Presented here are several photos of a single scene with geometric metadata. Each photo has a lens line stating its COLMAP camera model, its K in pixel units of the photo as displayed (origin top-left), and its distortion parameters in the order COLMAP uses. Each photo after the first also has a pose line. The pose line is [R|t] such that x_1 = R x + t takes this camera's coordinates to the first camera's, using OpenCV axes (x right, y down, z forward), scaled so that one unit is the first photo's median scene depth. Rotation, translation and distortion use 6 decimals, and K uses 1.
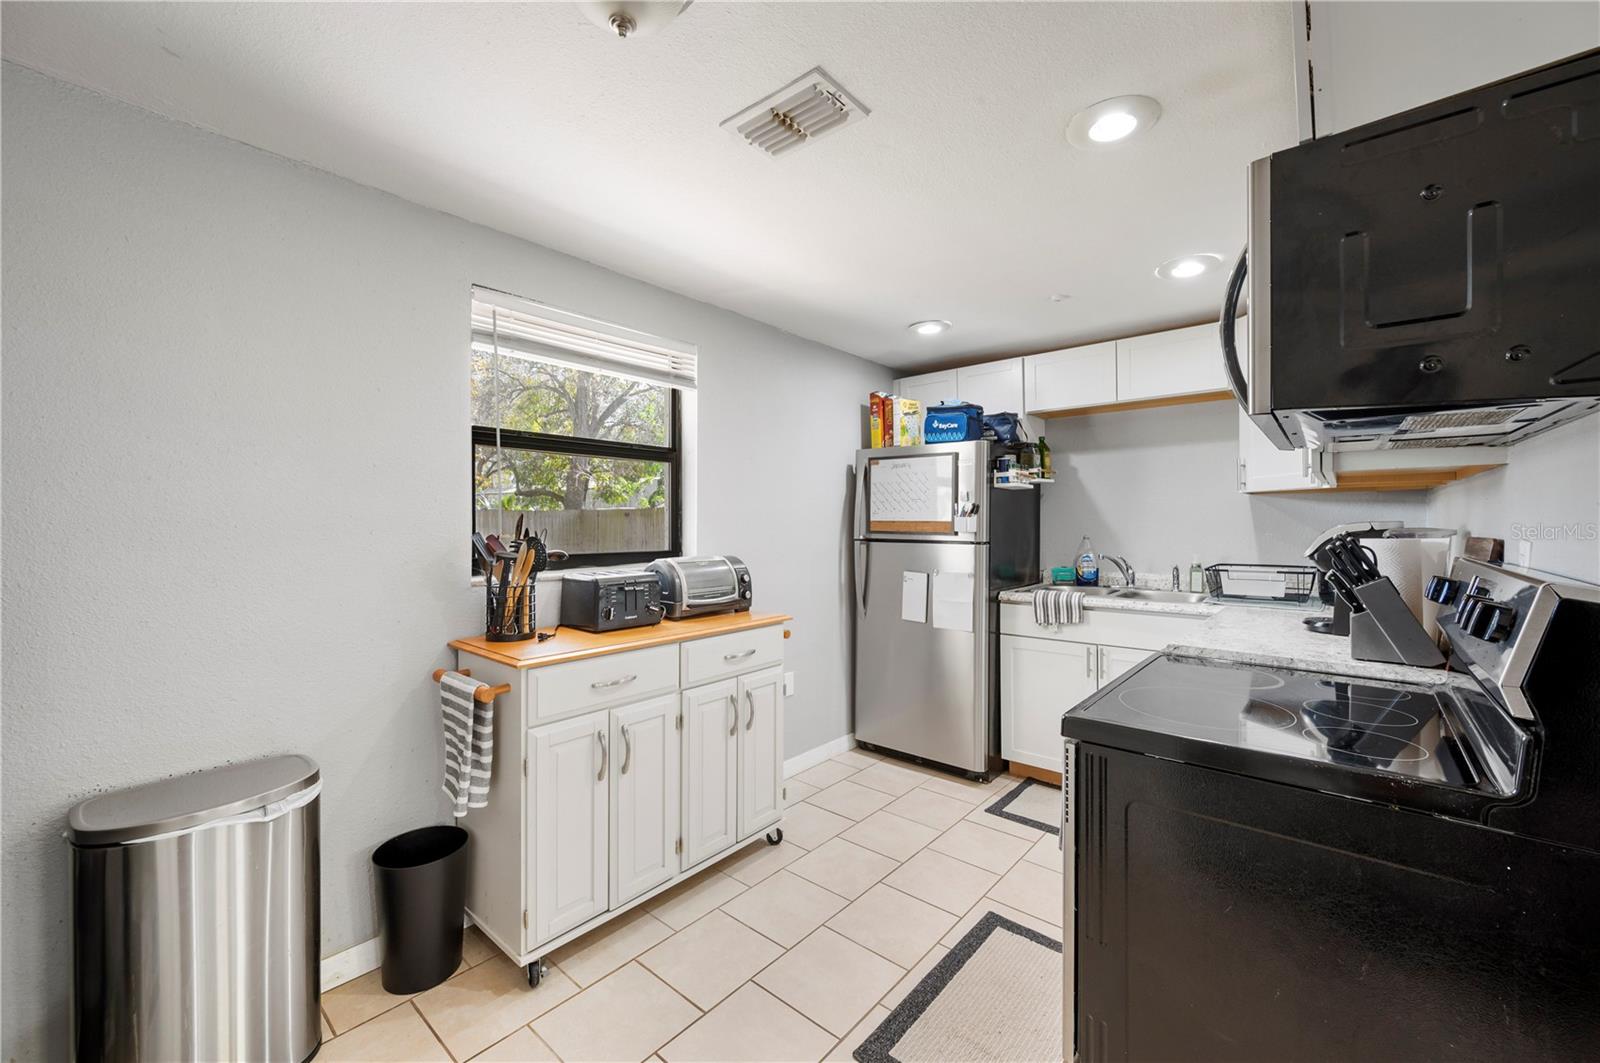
lens RADIAL K [[639.6, 0, 832.8], [0, 639.6, 529.5], [0, 0, 1]] dist [0.000144, 0.000025]
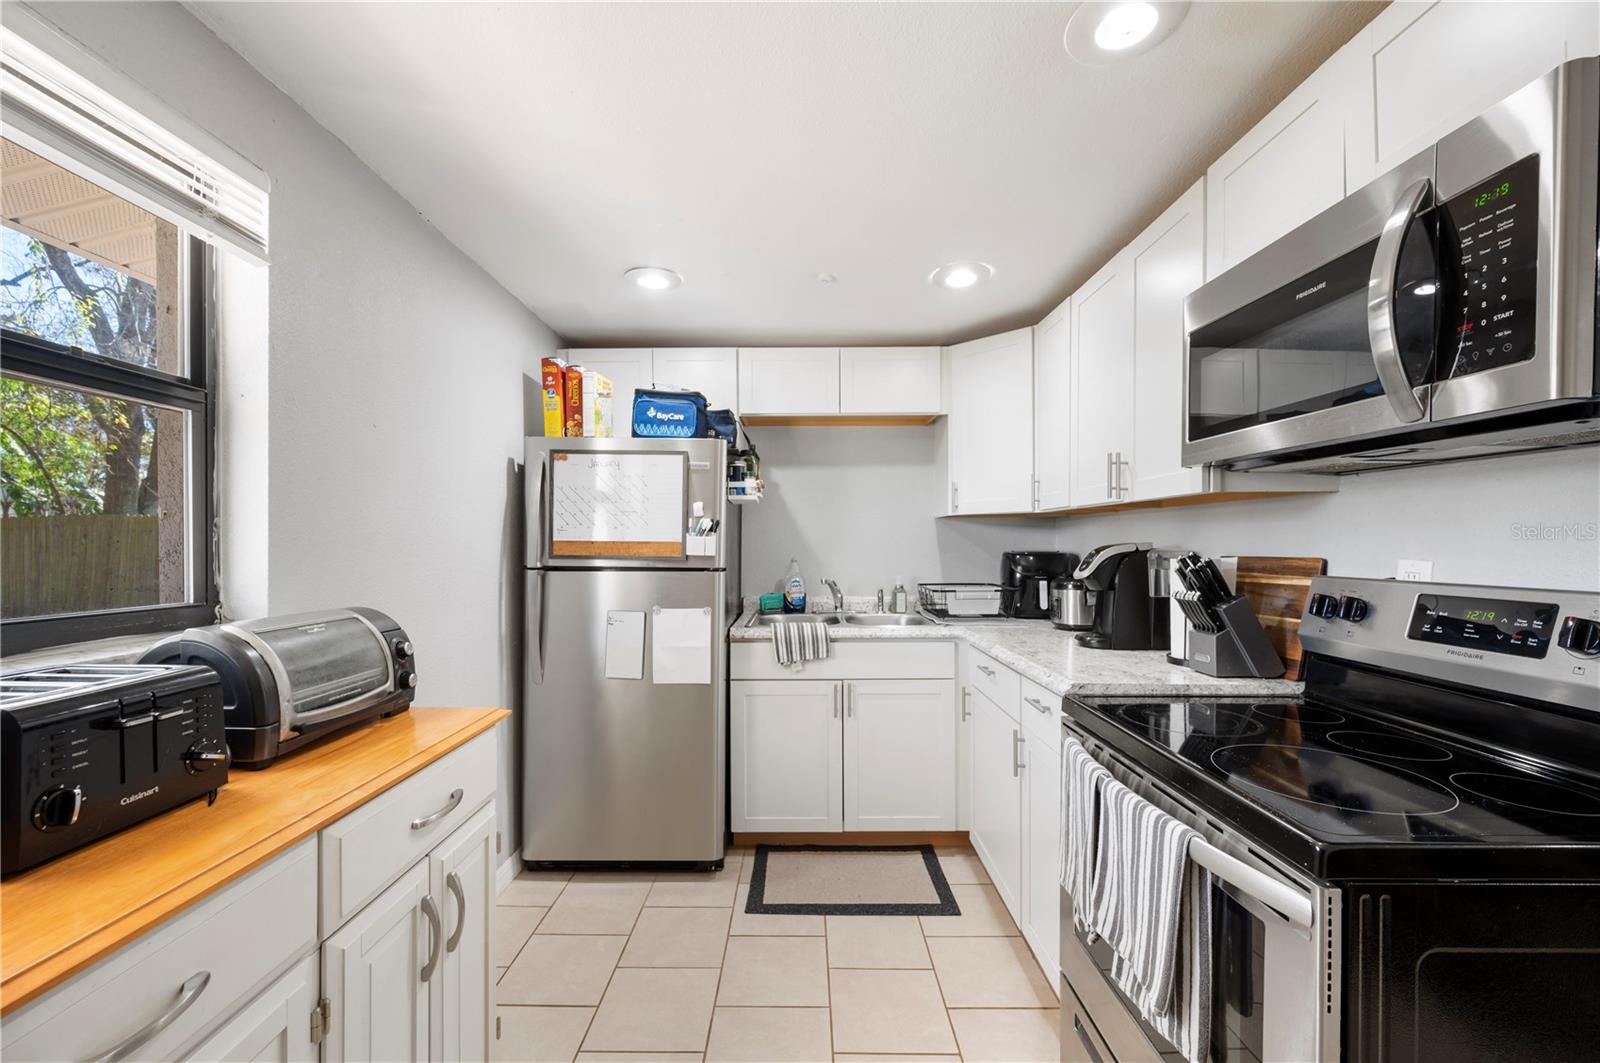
lens RADIAL K [[626.5, 0, 810.2], [0, 626.5, 551.6], [0, 0, 1]] dist [-0.000522, 0.000086]
pose [[0.778870, -0.005675, 0.627160, -0.161514], [0.005135, 0.999983, 0.002671, -0.002245], [-0.627165, 0.001140, 0.778886, 0.318485]]
